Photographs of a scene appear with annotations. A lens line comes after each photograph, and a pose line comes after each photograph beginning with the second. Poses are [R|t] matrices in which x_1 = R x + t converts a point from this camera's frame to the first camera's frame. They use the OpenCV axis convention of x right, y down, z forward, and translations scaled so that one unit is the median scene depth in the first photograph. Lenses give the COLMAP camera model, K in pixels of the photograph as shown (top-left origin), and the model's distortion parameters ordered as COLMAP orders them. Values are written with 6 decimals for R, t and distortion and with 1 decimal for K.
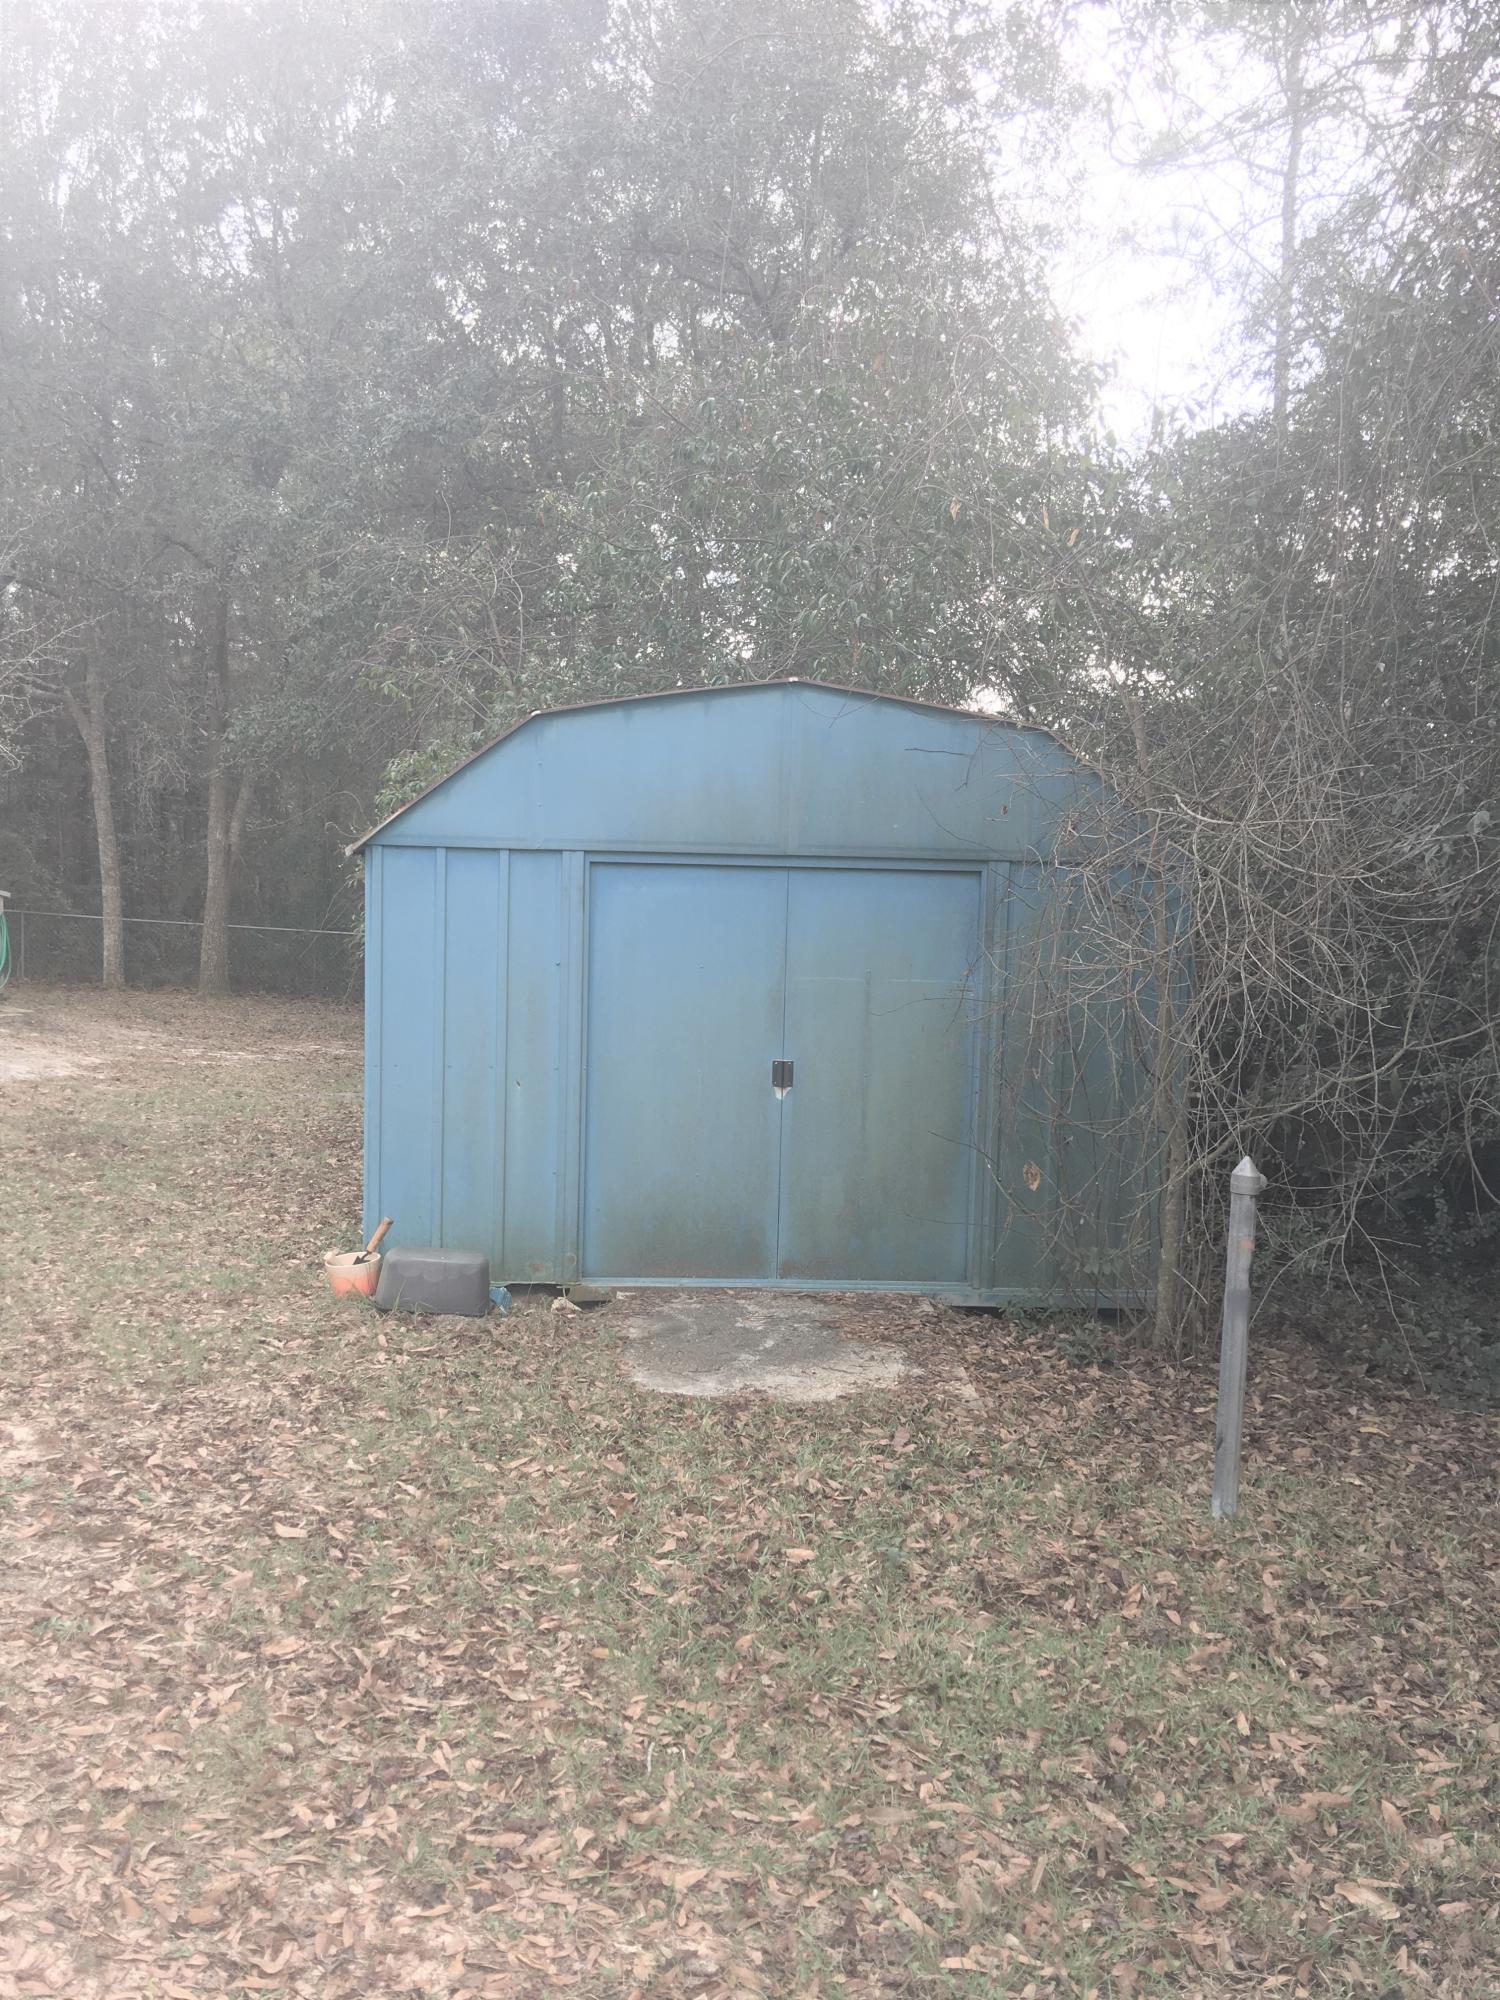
lens RADIAL K [[1681.7, 0, 750.0], [0, 1681.7, 1000.0], [0, 0, 1]] dist [0.083128, -0.135488]
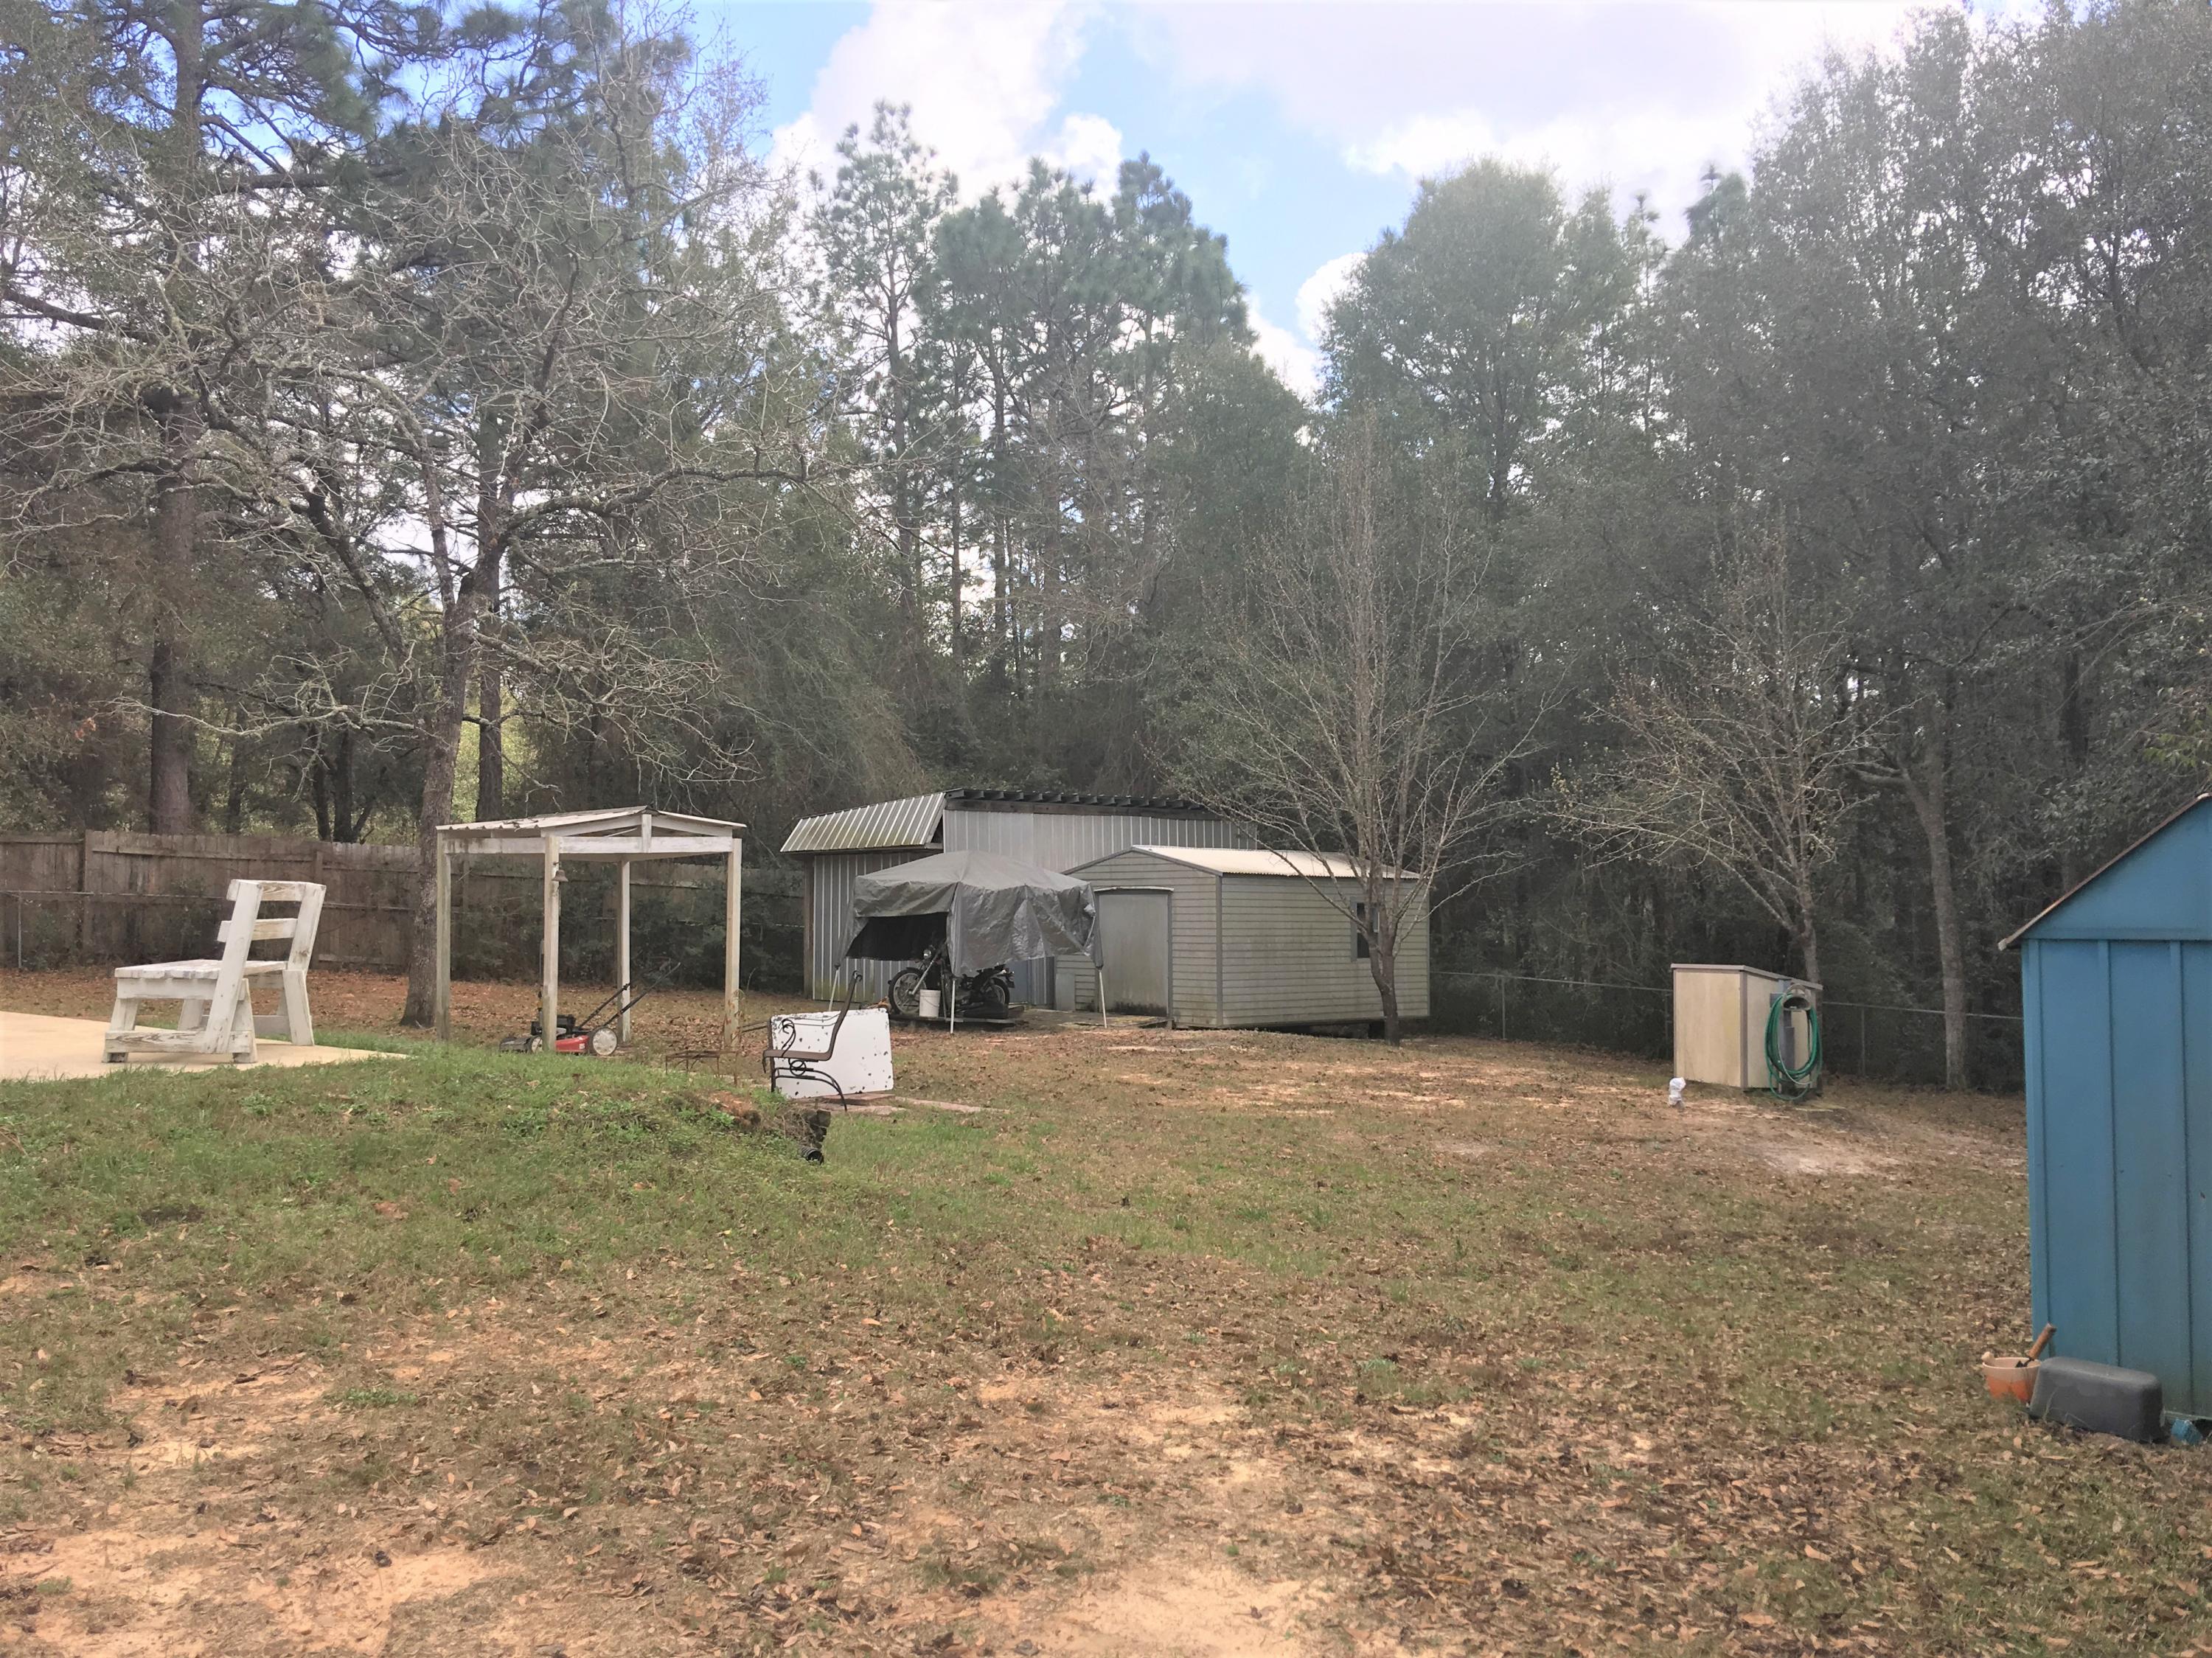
lens RADIAL K [[1859.8, 0, 1106.0], [0, 1859.8, 829.0], [0, 0, 1]] dist [0.083128, -0.135488]
pose [[0.689148, -0.058031, -0.722293, 0.267139], [-0.047525, 0.991022, -0.124966, 0.010812], [0.723060, 0.120447, 0.680203, -0.200392]]
